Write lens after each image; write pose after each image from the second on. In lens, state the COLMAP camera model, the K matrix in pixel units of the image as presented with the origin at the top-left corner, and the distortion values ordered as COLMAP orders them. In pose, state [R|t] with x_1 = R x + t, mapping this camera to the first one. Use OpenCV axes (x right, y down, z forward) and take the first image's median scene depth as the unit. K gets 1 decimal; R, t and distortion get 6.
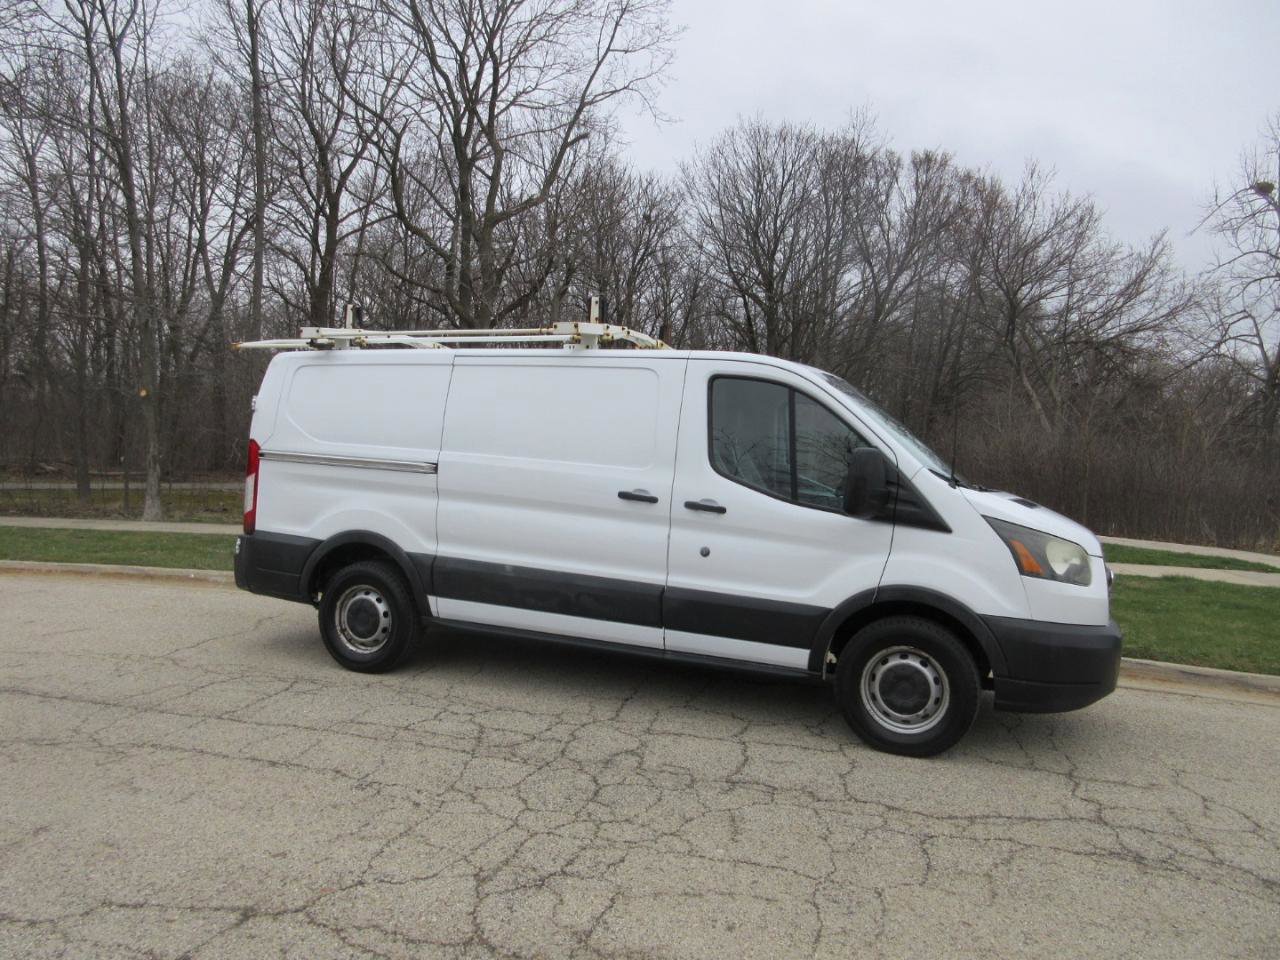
lens RADIAL K [[963.3, 0, 640.6], [0, 963.3, 478.6], [0, 0, 1]] dist [0.004674, 0.006169]
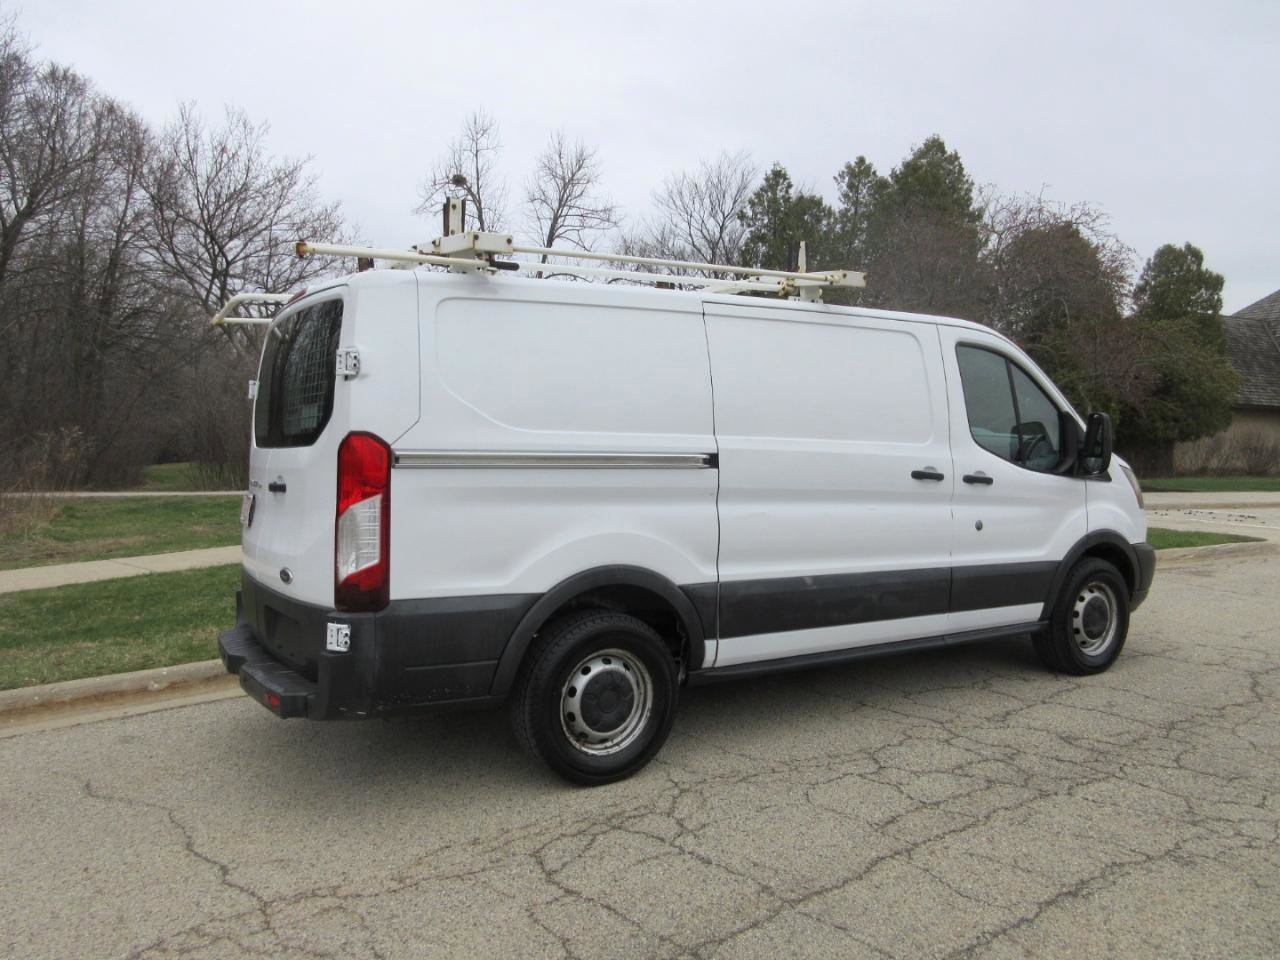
lens RADIAL K [[963.3, 0, 638.3], [0, 963.3, 459.9], [0, 0, 1]] dist [0.004674, 0.006169]
pose [[0.599803, -0.072261, 0.796878, -0.777274], [0.053979, 0.997299, 0.049805, -0.047778], [-0.798325, 0.013141, 0.602084, 0.587251]]
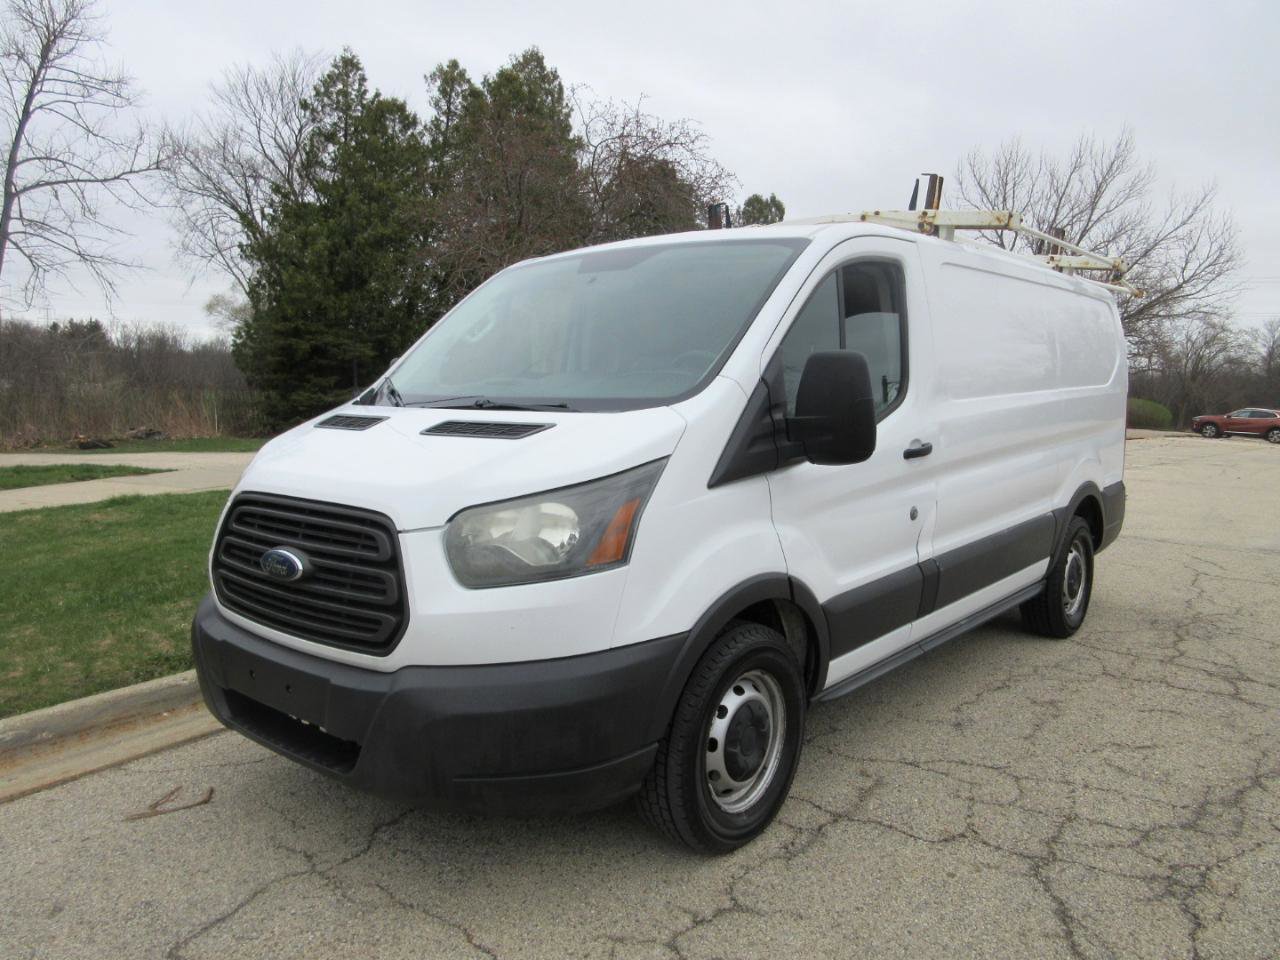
lens RADIAL K [[963.3, 0, 643.5], [0, 963.3, 472.4], [0, 0, 1]] dist [0.004674, 0.006169]
pose [[0.243000, -0.140038, 0.959865, -0.160158], [0.030225, 0.990137, 0.136803, -0.024121], [-0.969555, -0.004231, 0.244836, 0.750662]]
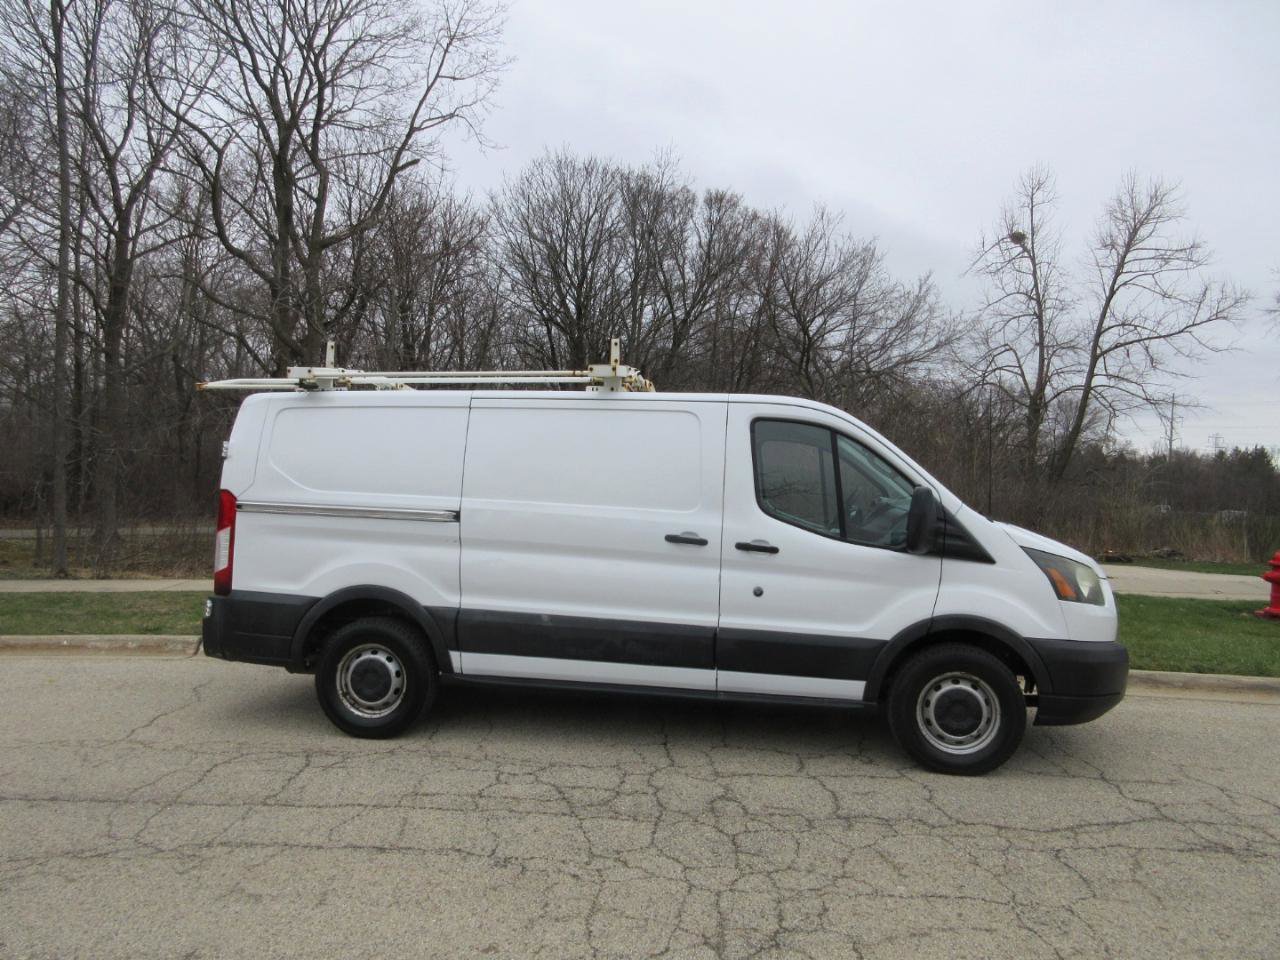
lens RADIAL K [[963.3, 0, 639.4], [0, 963.3, 474.7], [0, 0, 1]] dist [0.004674, 0.006169]
pose [[0.973172, -0.021959, 0.229029, -0.243360], [0.028856, 0.999224, -0.026809, -0.020114], [-0.228263, 0.032699, 0.973050, 0.030523]]
